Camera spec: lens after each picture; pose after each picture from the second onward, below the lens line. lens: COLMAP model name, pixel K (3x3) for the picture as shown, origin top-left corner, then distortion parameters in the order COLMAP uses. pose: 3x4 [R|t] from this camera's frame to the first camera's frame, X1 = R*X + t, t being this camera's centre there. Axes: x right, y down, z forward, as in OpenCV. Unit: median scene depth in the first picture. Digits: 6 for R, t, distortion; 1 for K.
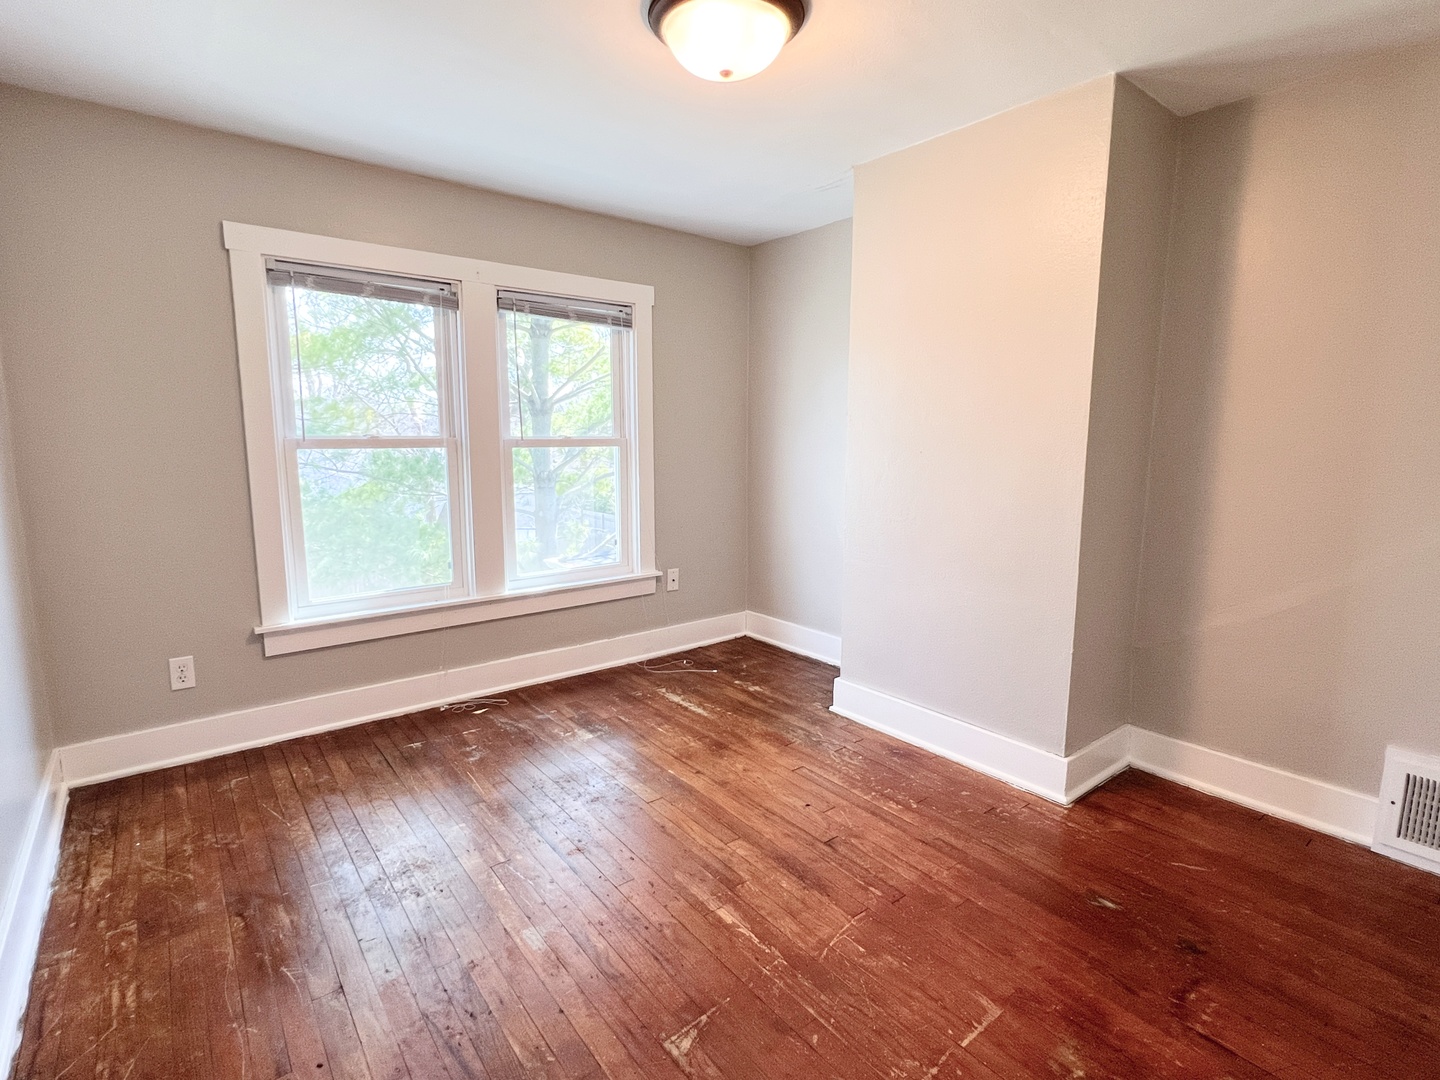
lens RADIAL K [[712.8, 0, 720.0], [0, 712.8, 540.0], [0, 0, 1]] dist [-0.003060, 0.000062]
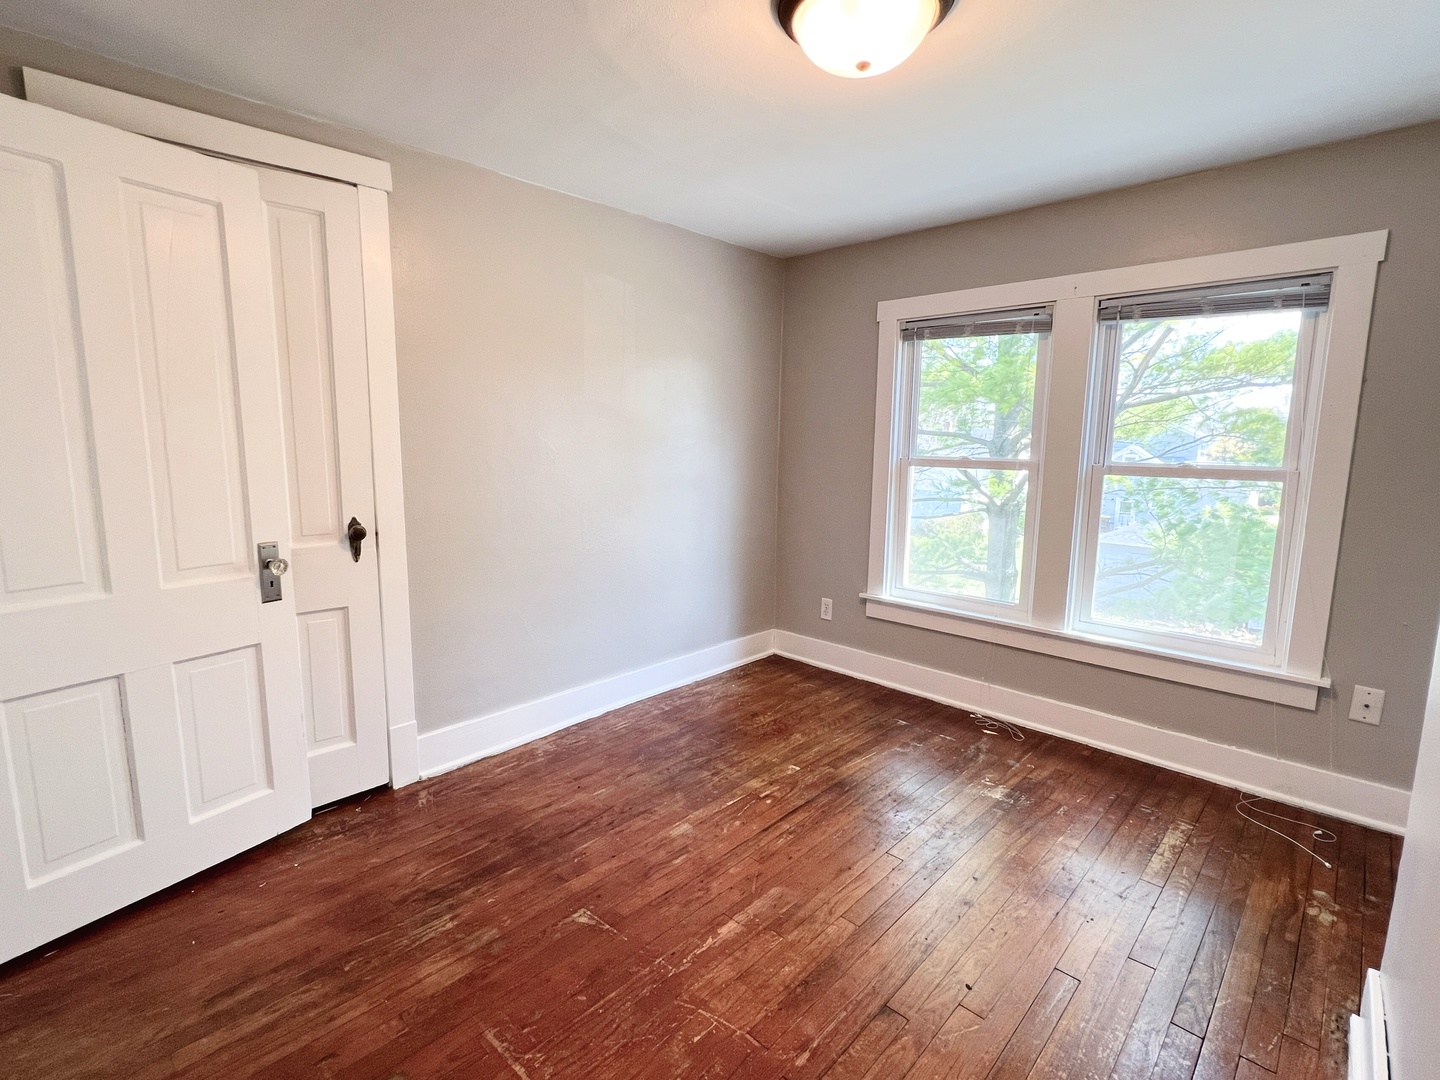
lens RADIAL K [[685.5, 0, 720.0], [0, 685.5, 540.0], [0, 0, 1]] dist [-0.002858, -0.000493]
pose [[0.132243, 0.143027, -0.980844, 0.550532], [-0.159115, 0.979766, 0.121417, -0.086996], [0.978363, 0.140010, 0.152325, 0.464167]]
